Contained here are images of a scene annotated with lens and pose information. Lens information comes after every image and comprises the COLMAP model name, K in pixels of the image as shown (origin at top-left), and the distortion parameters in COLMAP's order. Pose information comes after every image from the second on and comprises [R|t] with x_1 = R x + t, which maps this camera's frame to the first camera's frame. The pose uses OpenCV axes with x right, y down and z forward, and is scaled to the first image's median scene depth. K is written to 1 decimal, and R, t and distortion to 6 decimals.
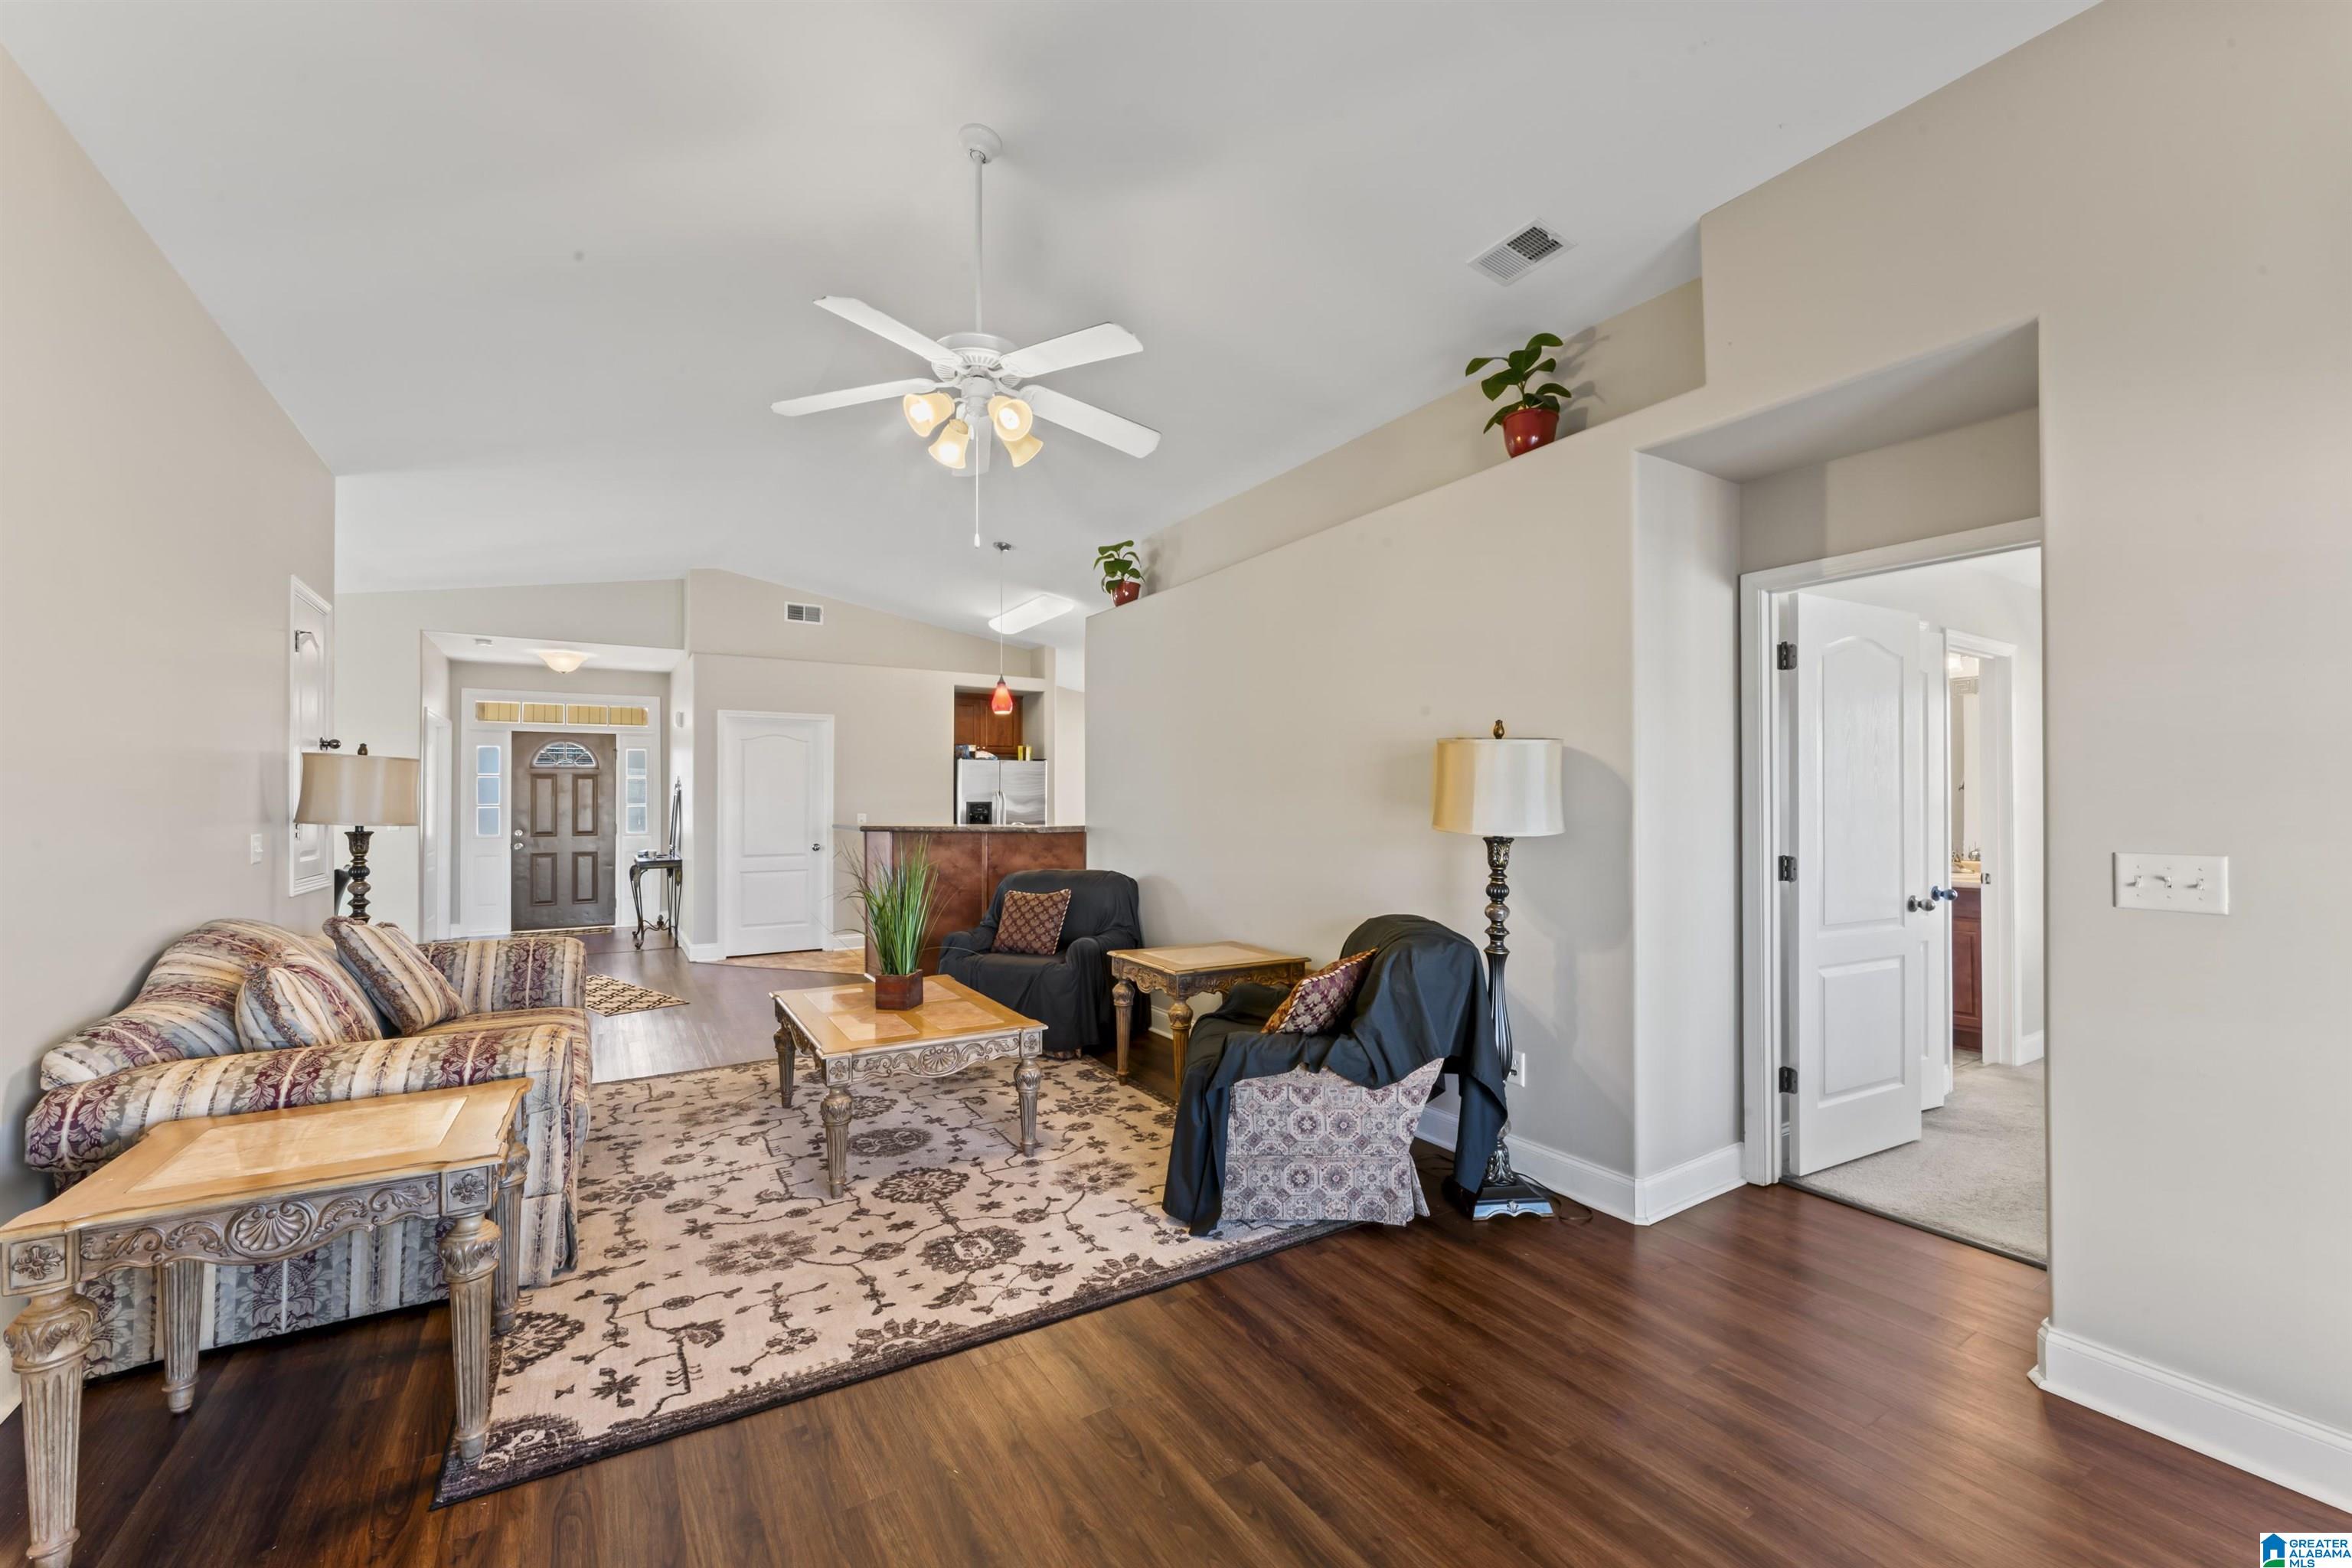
lens RADIAL K [[950.5, 0, 1187.1], [0, 950.5, 794.3], [0, 0, 1]] dist [-0.007392, 0.001492]
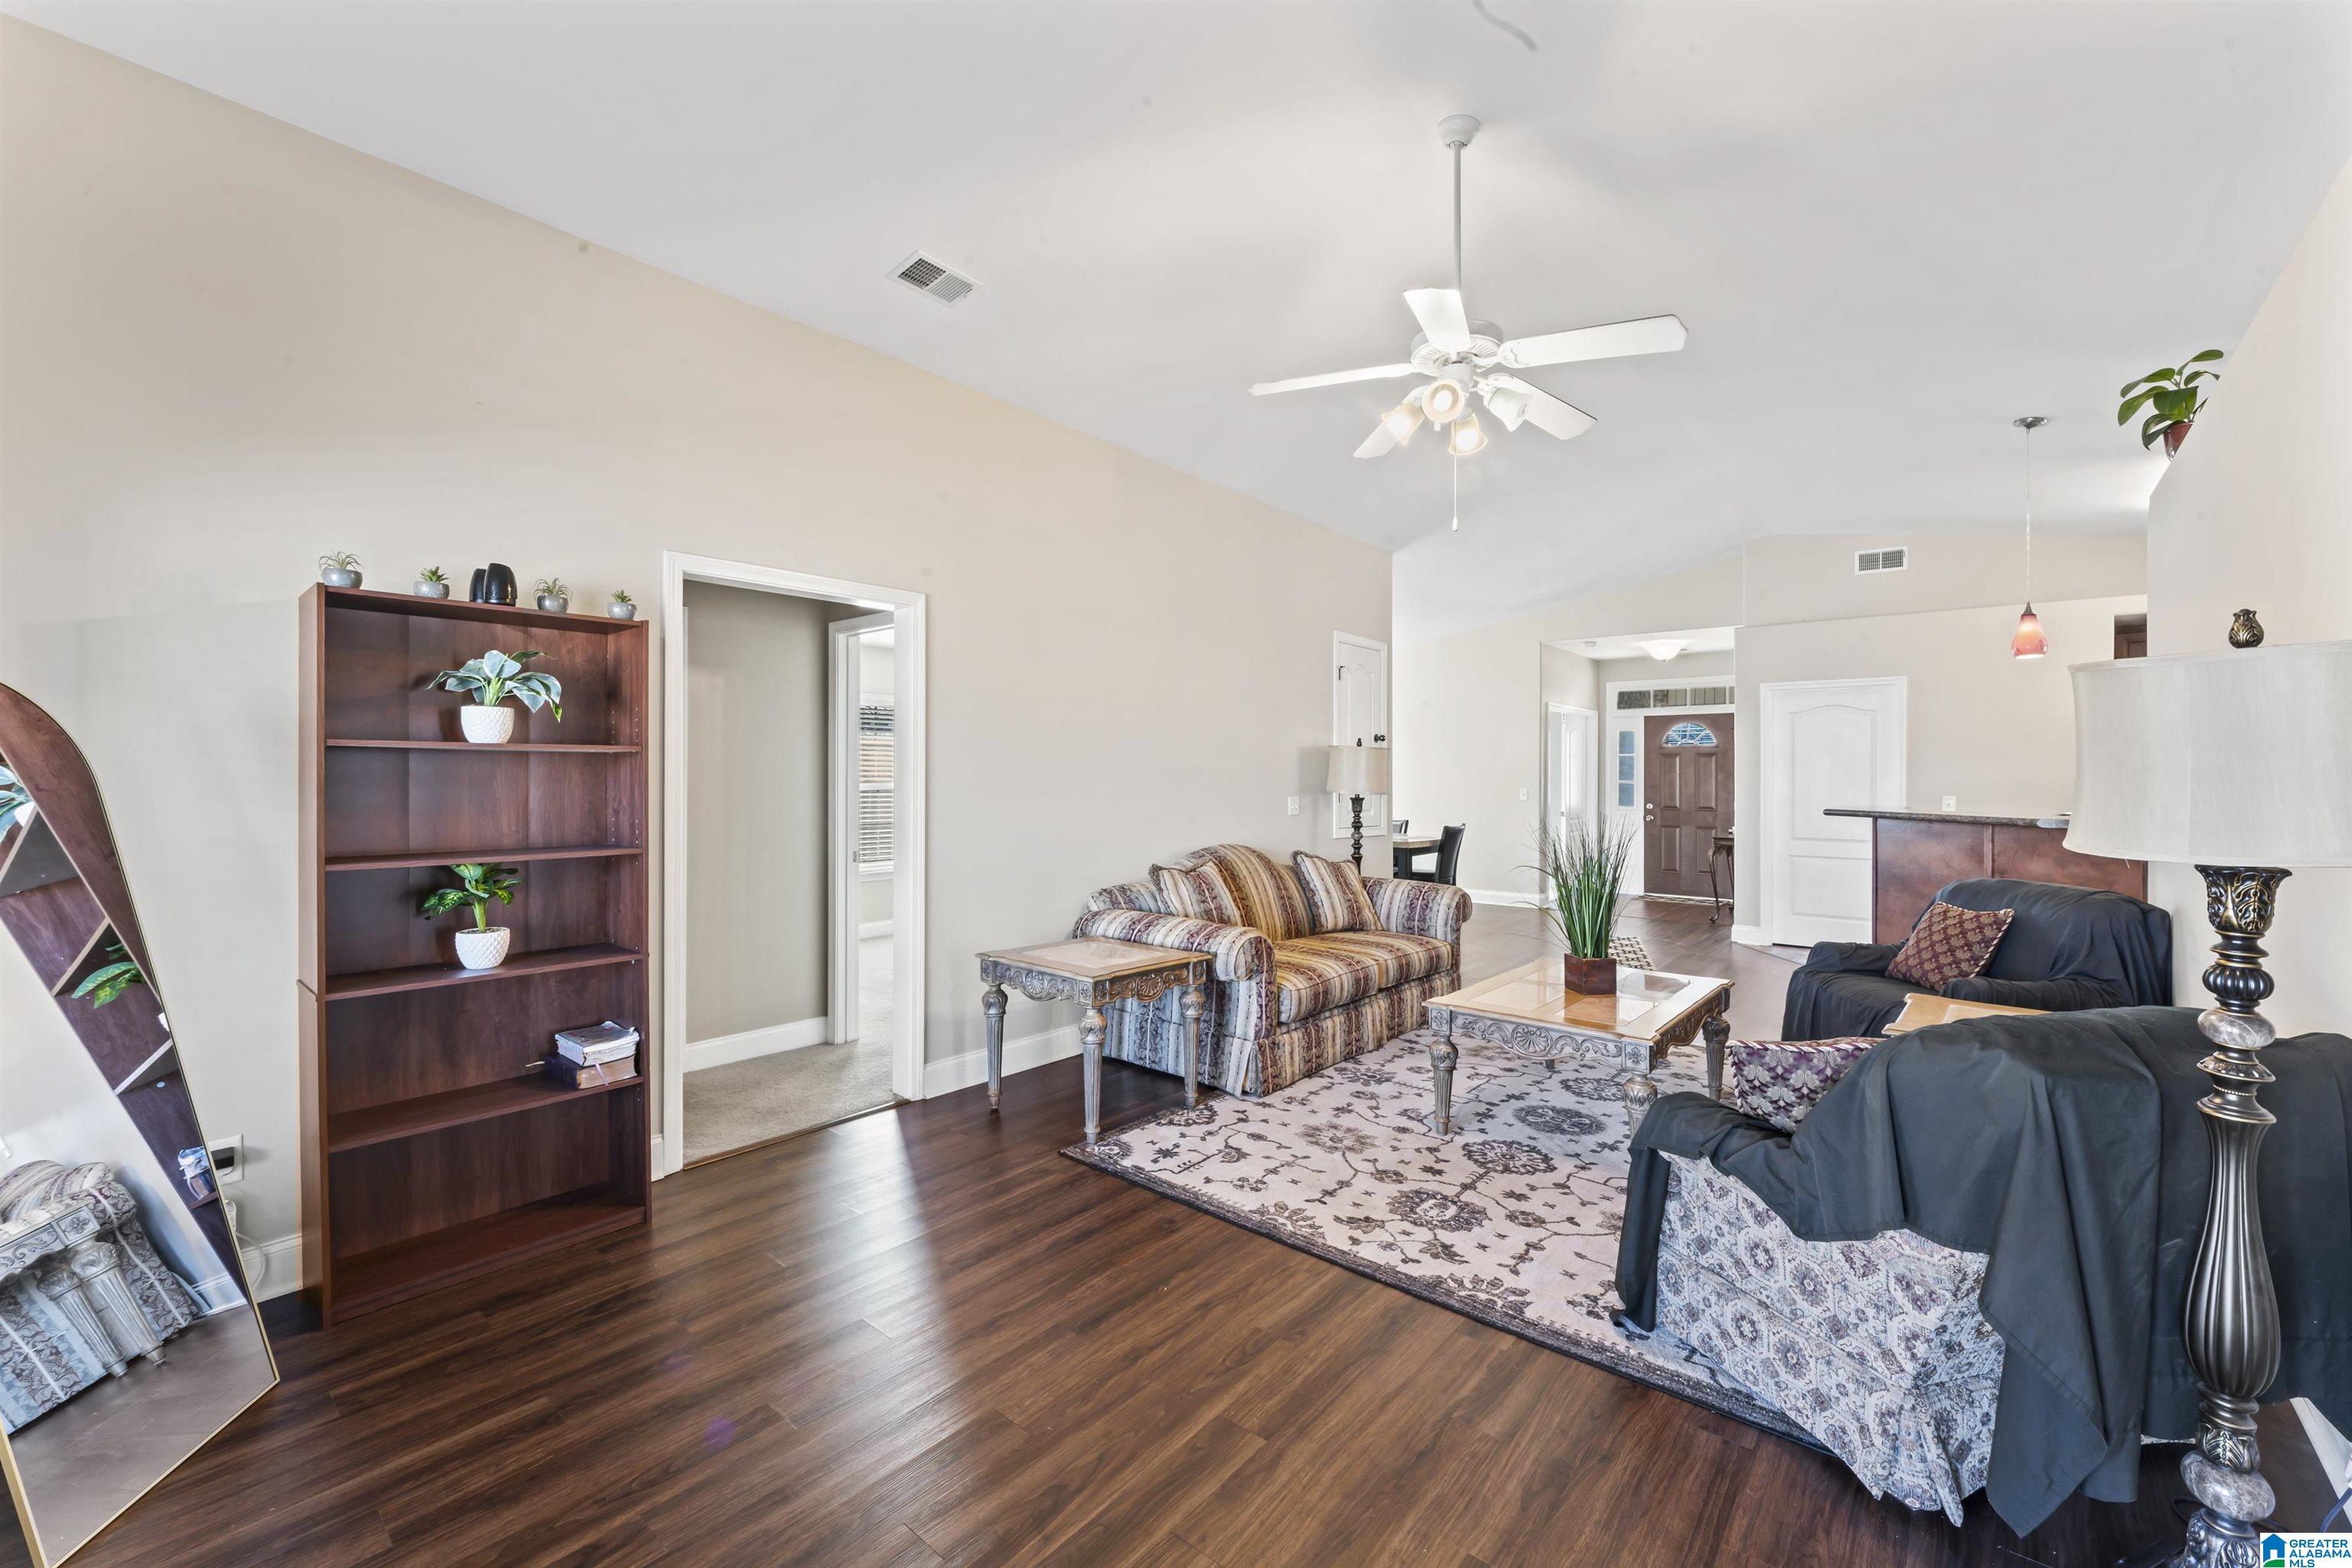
lens RADIAL K [[950.5, 0, 1170.8], [0, 950.5, 774.1], [0, 0, 1]] dist [-0.007392, 0.001492]
pose [[0.296078, 0.000467, -0.955164, 0.589190], [0.003181, 0.999994, 0.001475, -0.001377], [0.955158, -0.003475, 0.296075, 0.357862]]
